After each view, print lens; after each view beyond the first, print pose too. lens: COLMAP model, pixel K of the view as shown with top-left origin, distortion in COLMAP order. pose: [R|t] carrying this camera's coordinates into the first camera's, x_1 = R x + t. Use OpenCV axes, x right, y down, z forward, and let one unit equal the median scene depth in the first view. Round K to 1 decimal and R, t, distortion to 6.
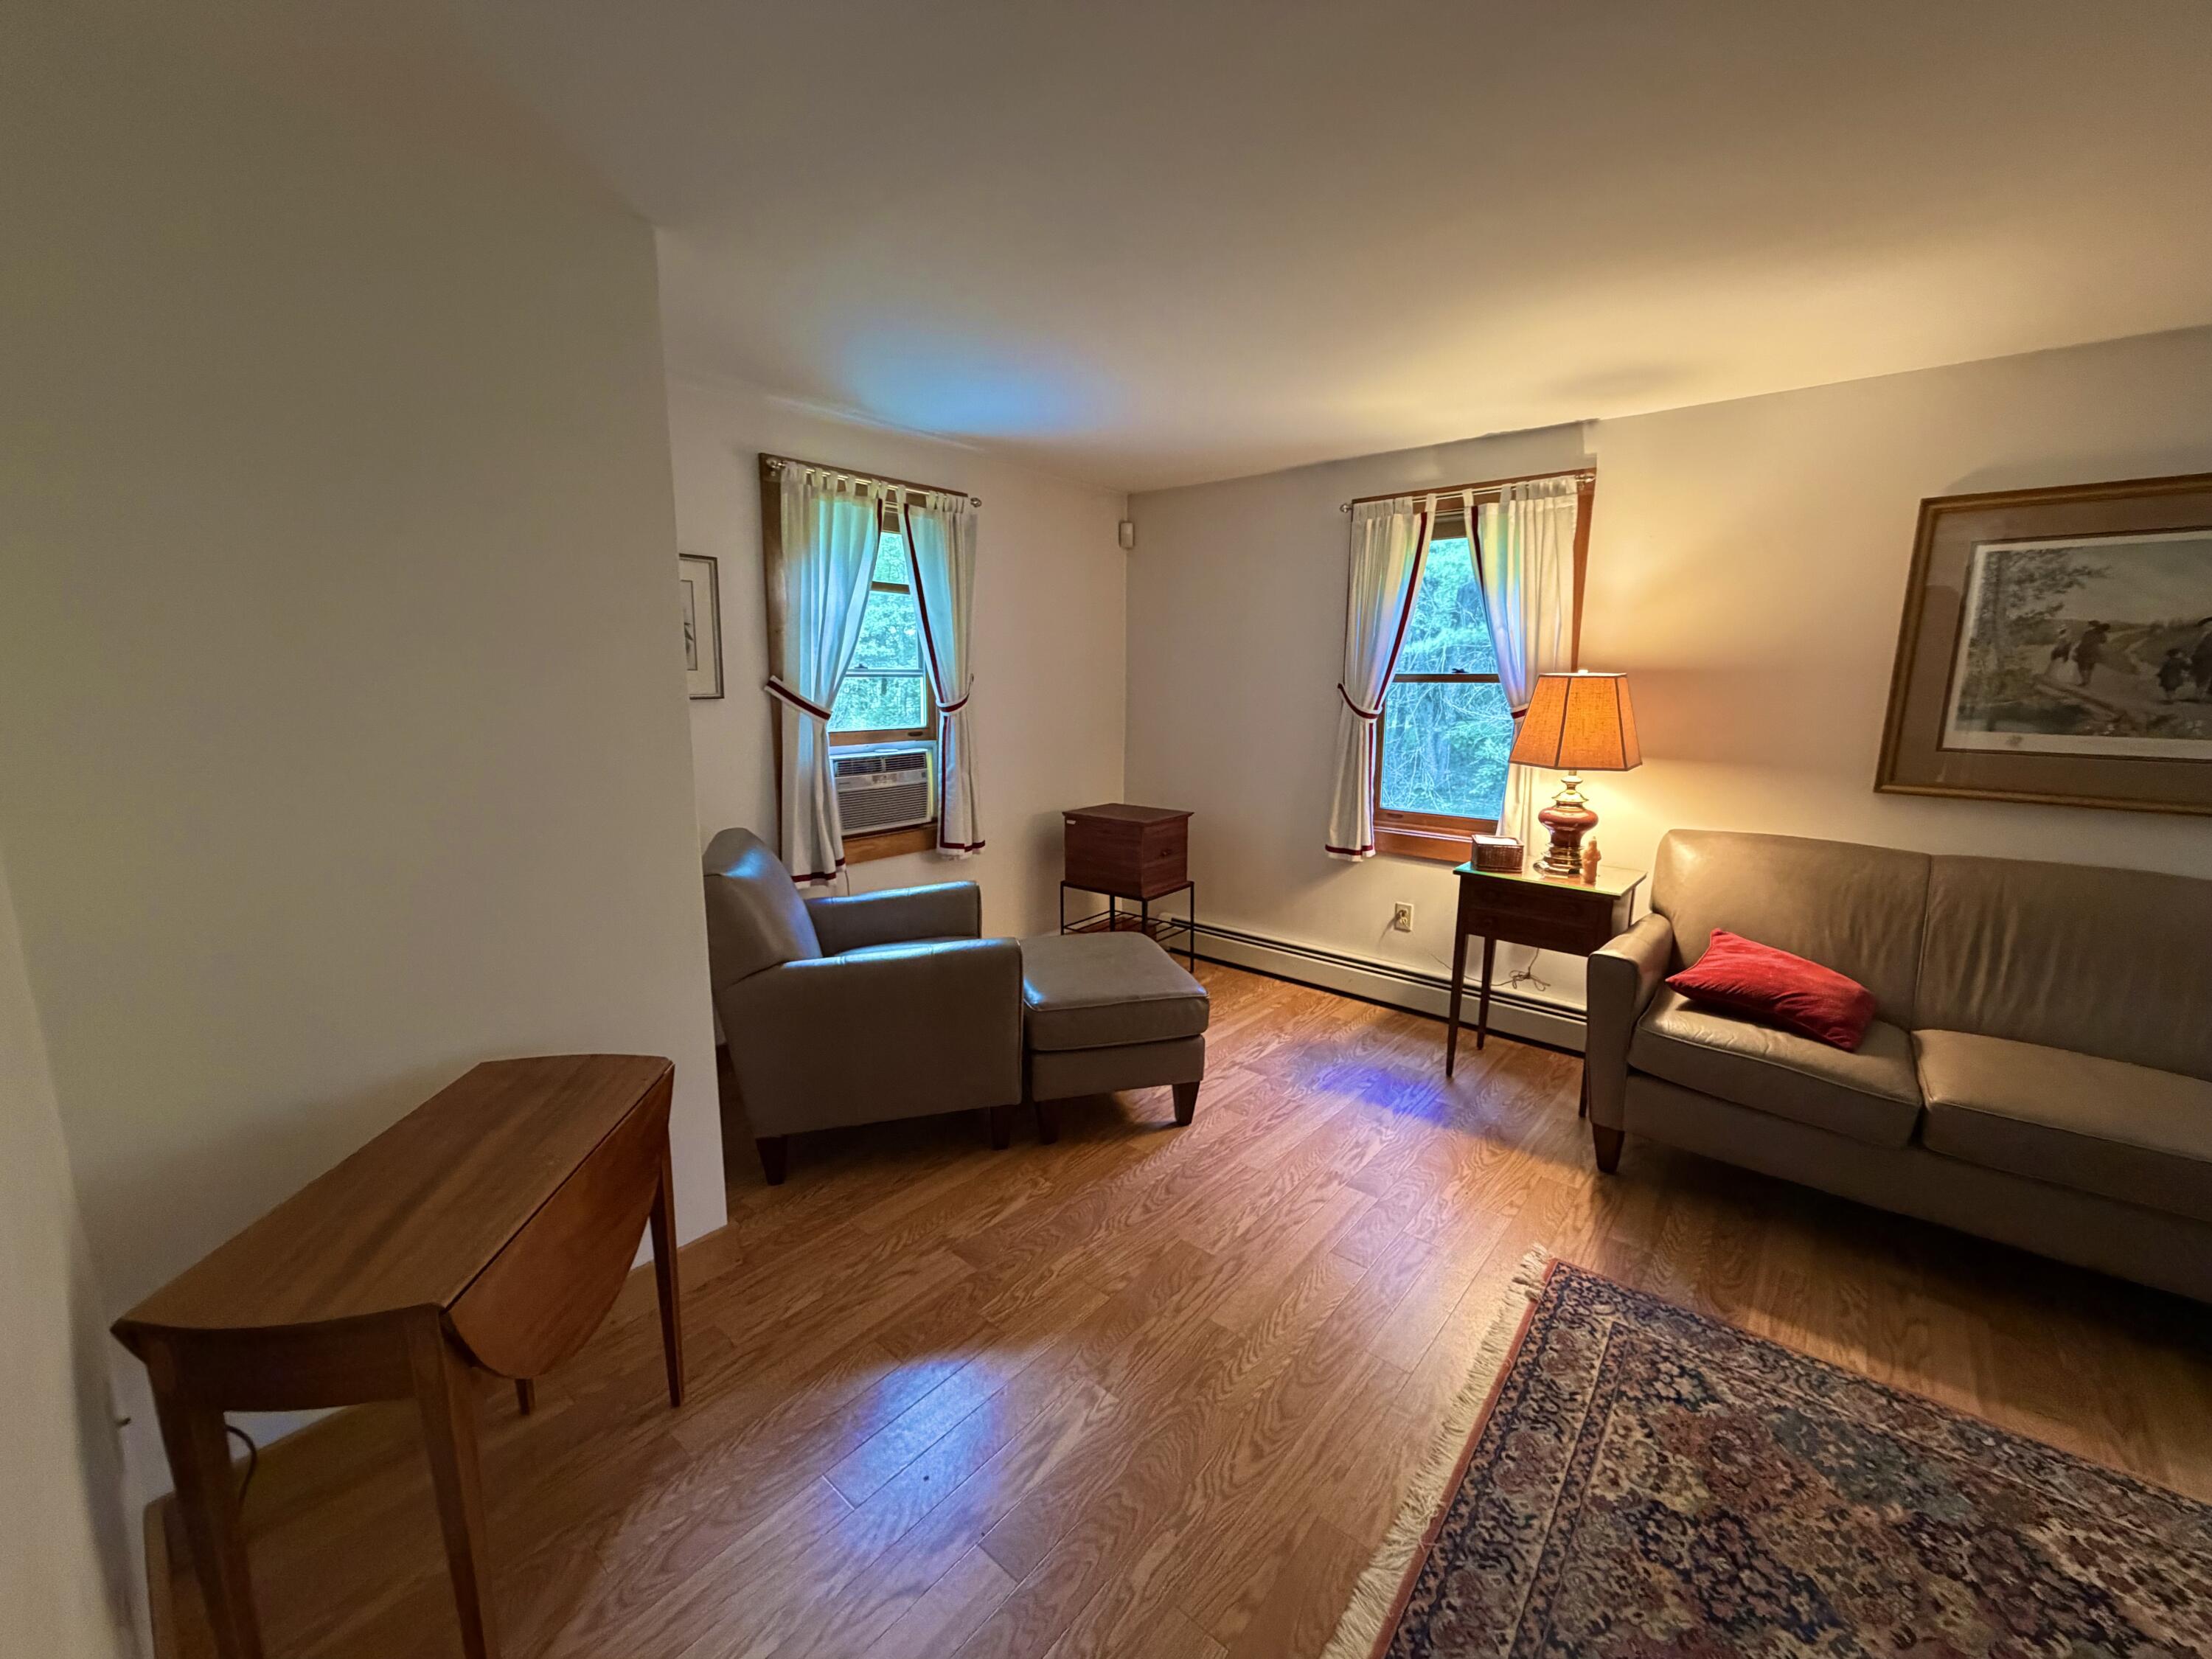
lens RADIAL K [[888.3, 0, 1099.9], [0, 888.3, 831.5], [0, 0, 1]] dist [-0.000047, 0.000351]
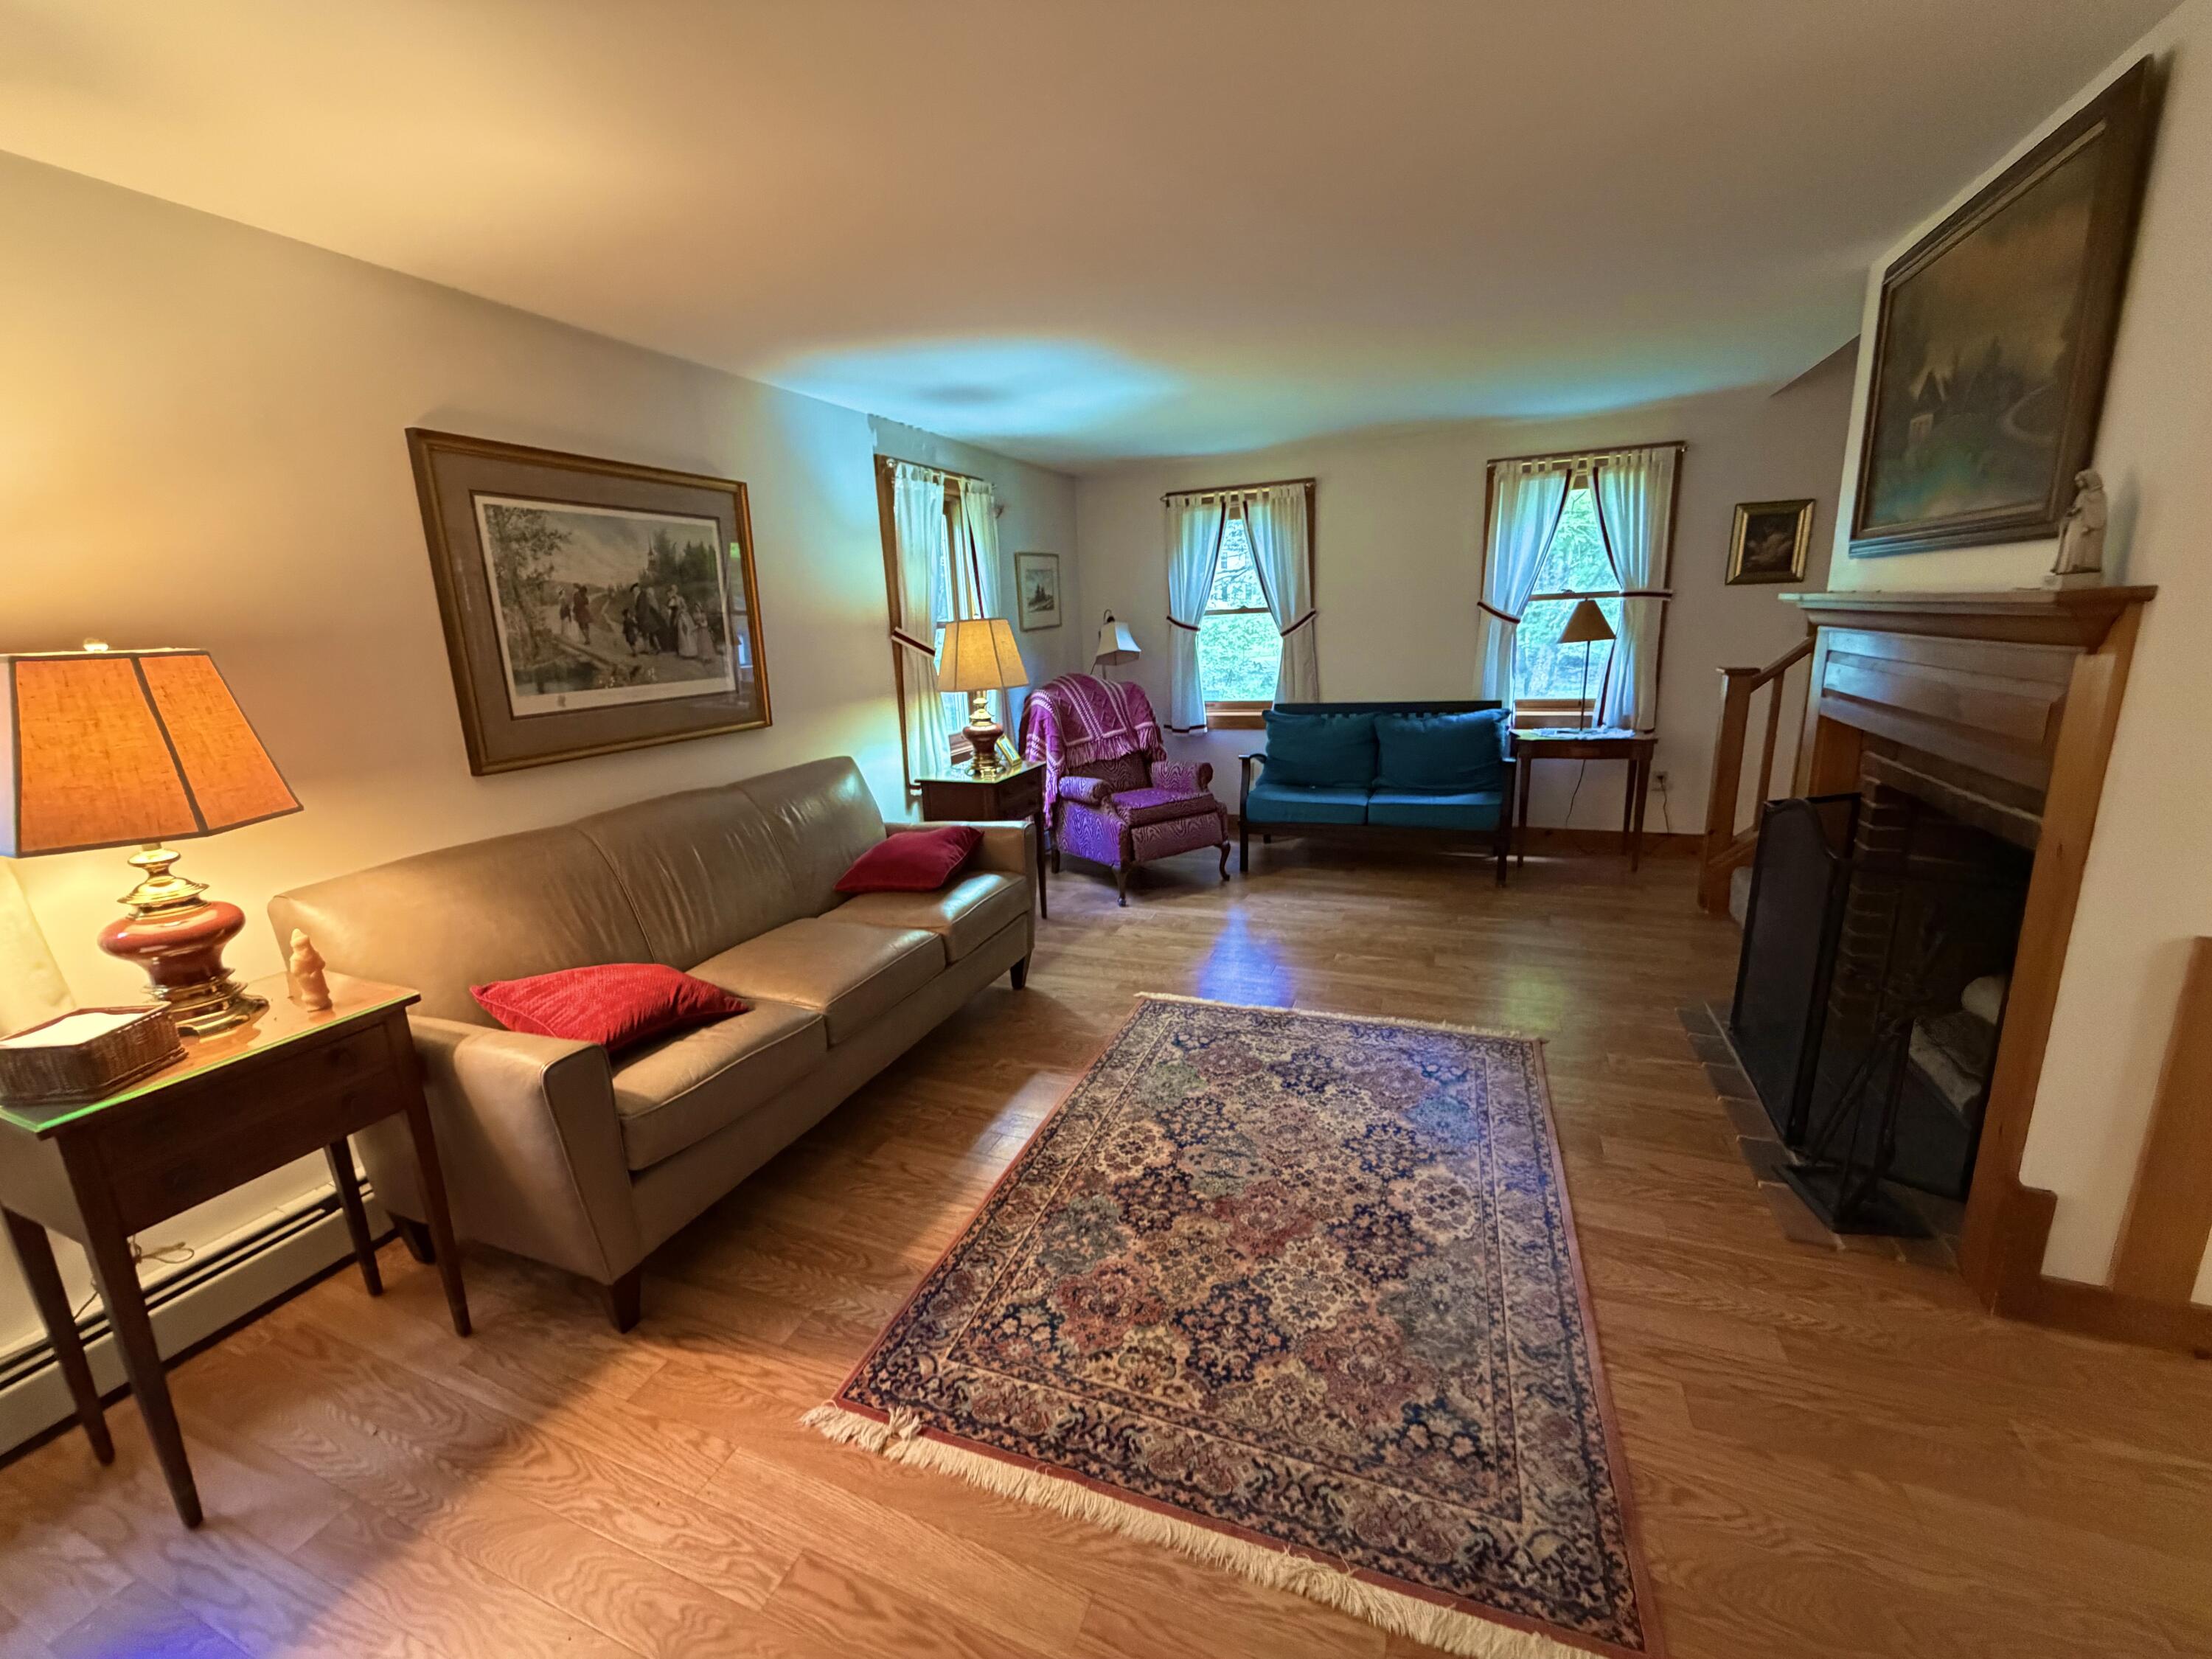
lens RADIAL K [[888.3, 0, 1099.9], [0, 888.3, 831.5], [0, 0, 1]] dist [-0.000047, 0.000351]
pose [[-0.310507, -0.214326, 0.926094, -0.140272], [0.209980, 0.934717, 0.286725, -0.128530], [-0.927089, 0.283492, -0.245232, 0.745334]]
